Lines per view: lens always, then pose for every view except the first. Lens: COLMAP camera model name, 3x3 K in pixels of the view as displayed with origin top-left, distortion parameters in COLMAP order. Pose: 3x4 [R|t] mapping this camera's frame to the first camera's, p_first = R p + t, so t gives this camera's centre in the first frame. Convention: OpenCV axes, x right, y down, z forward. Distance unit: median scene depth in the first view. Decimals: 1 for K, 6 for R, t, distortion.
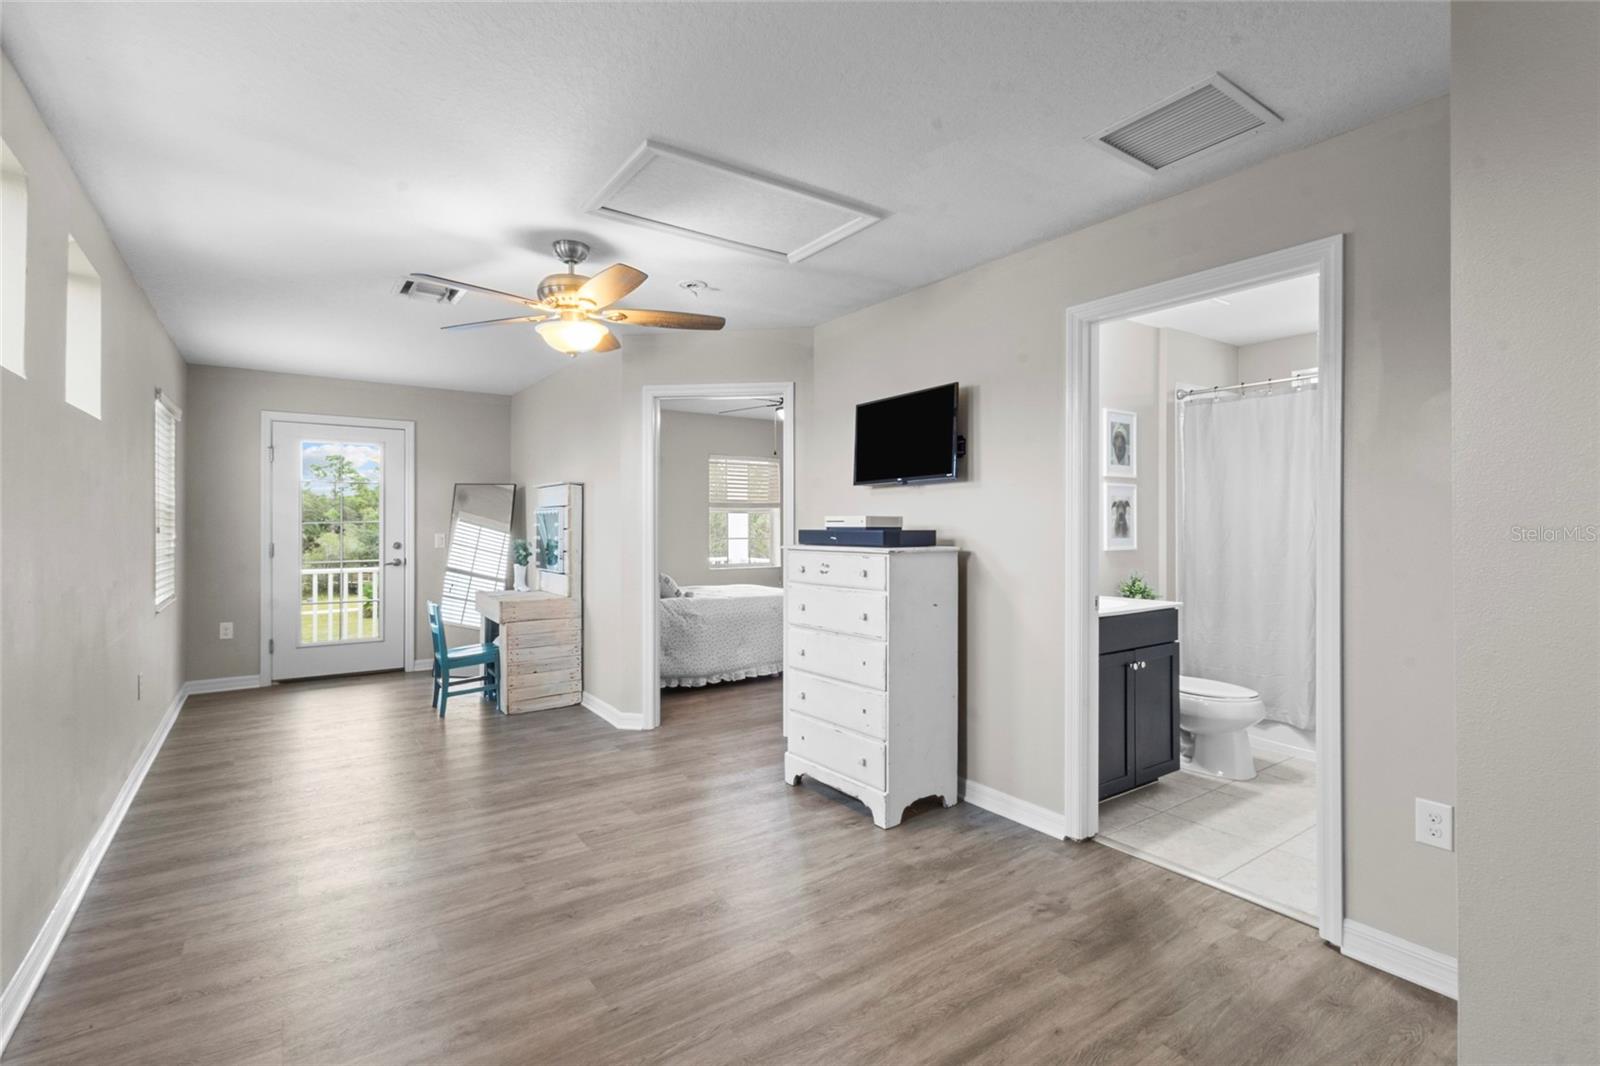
lens RADIAL K [[741.3, 0, 801.2], [0, 741.3, 523.3], [0, 0, 1]] dist [-0.000199, 0.003598]
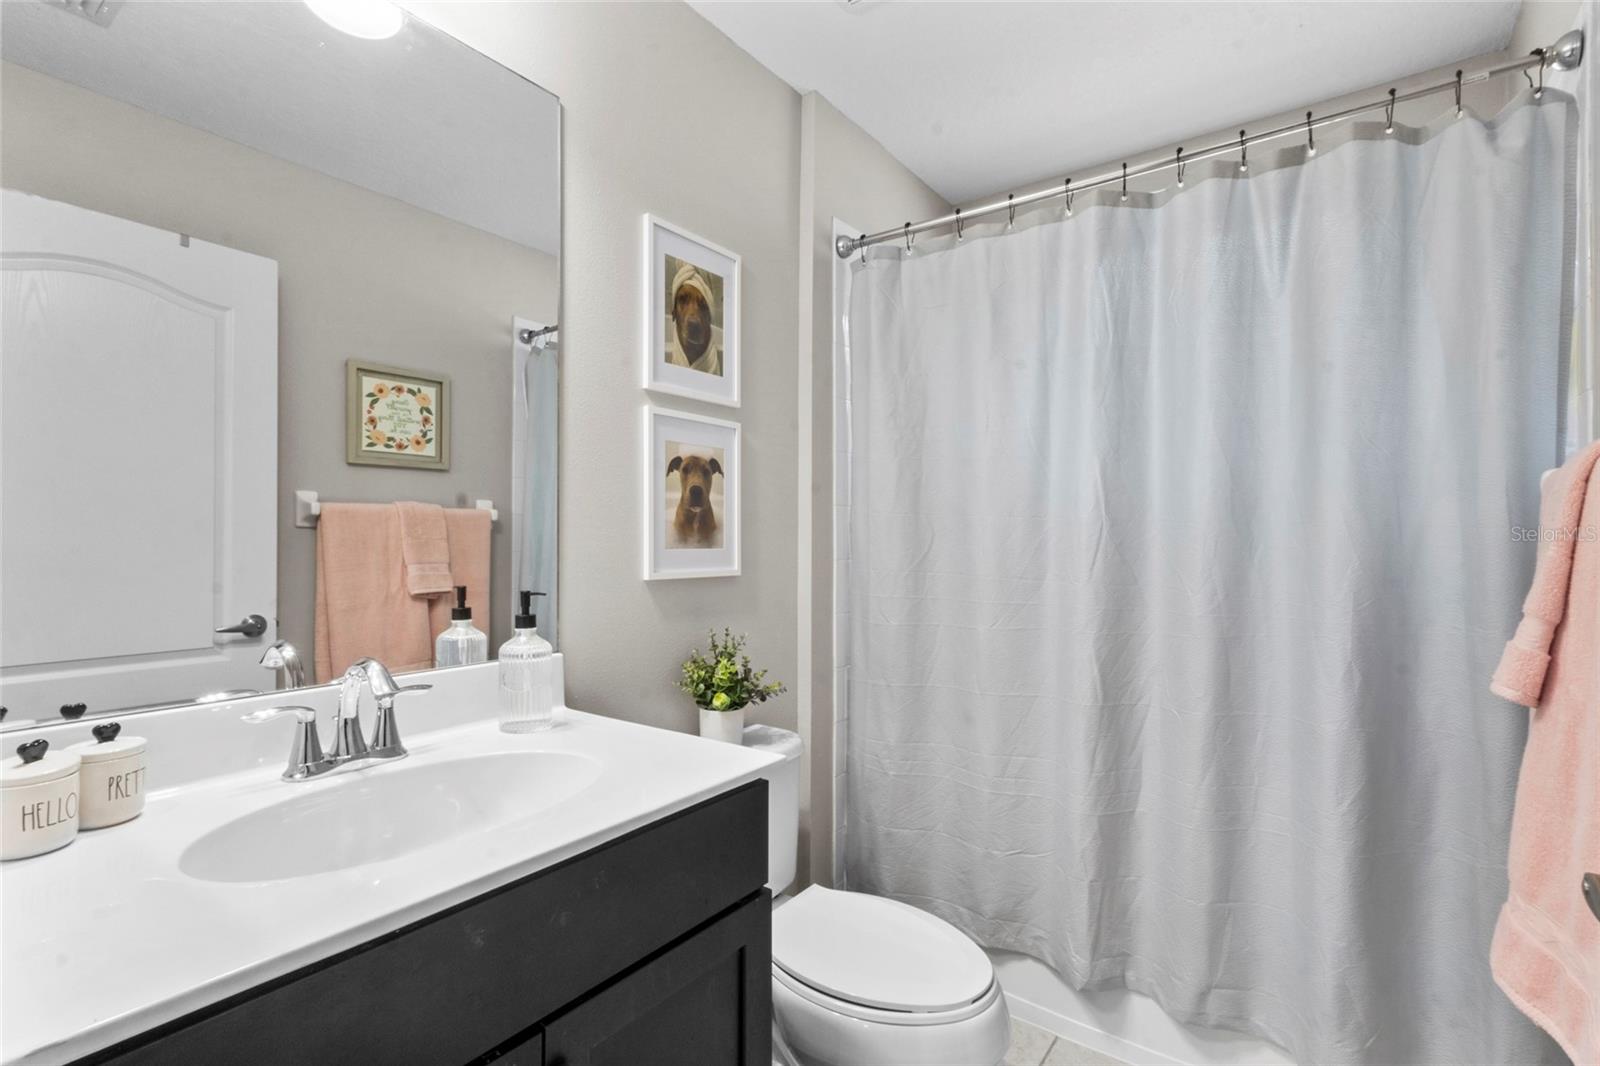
lens RADIAL K [[741.3, 0, 803.1], [0, 741.3, 539.9], [0, 0, 1]] dist [-0.000199, 0.003598]
pose [[0.947888, 0.000514, 0.318602, 0.355589], [-0.001643, 0.999993, 0.003278, 0.013858], [-0.318598, -0.003630, 0.947883, 0.590880]]
